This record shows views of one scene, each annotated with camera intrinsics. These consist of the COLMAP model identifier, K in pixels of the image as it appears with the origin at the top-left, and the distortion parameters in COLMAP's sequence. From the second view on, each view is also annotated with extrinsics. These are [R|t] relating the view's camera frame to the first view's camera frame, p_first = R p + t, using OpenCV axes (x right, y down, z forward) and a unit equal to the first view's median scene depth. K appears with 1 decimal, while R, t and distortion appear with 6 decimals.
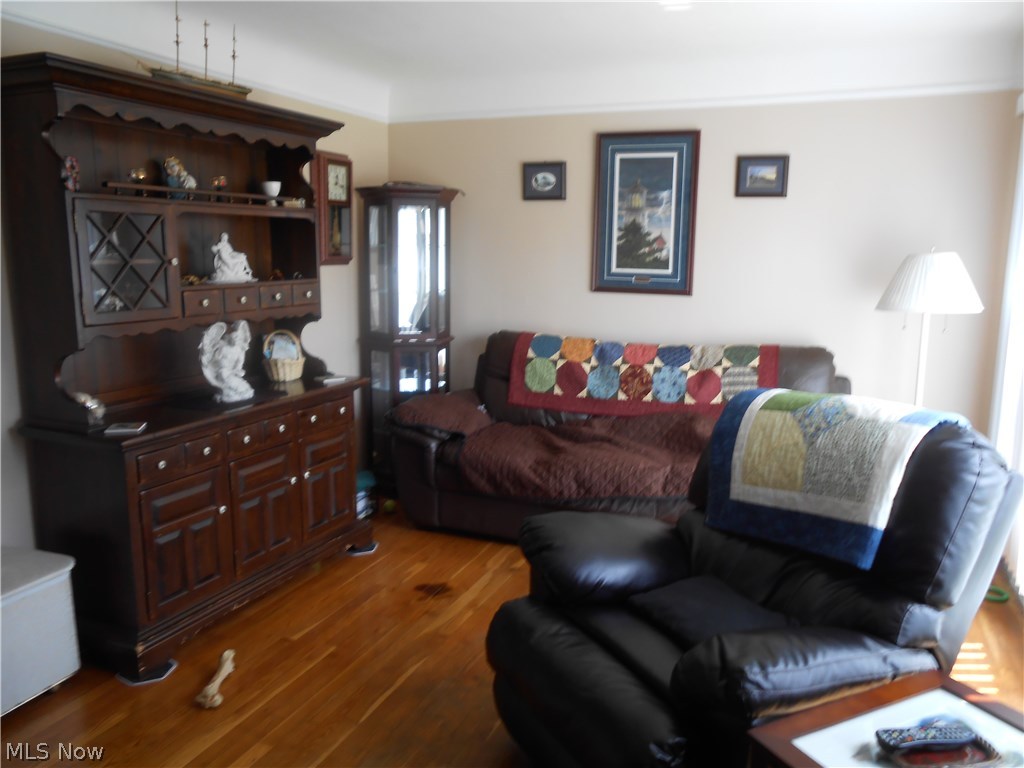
lens RADIAL K [[791.2, 0, 518.9], [0, 791.2, 384.1], [0, 0, 1]] dist [-0.082427, 0.116638]
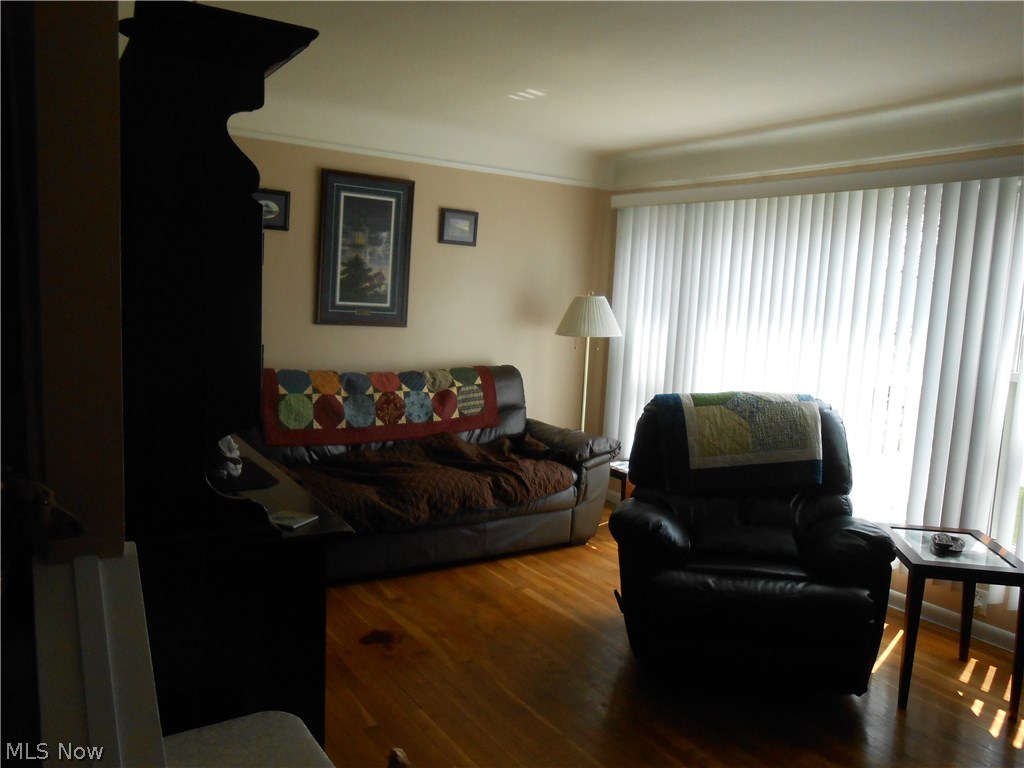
lens RADIAL K [[791.2, 0, 518.9], [0, 791.2, 384.1], [0, 0, 1]] dist [-0.082427, 0.116638]
pose [[0.564202, -0.073940, 0.822319, -0.620544], [0.093932, 0.995264, 0.025042, -0.044183], [-0.820276, 0.063114, 0.568475, 0.236247]]
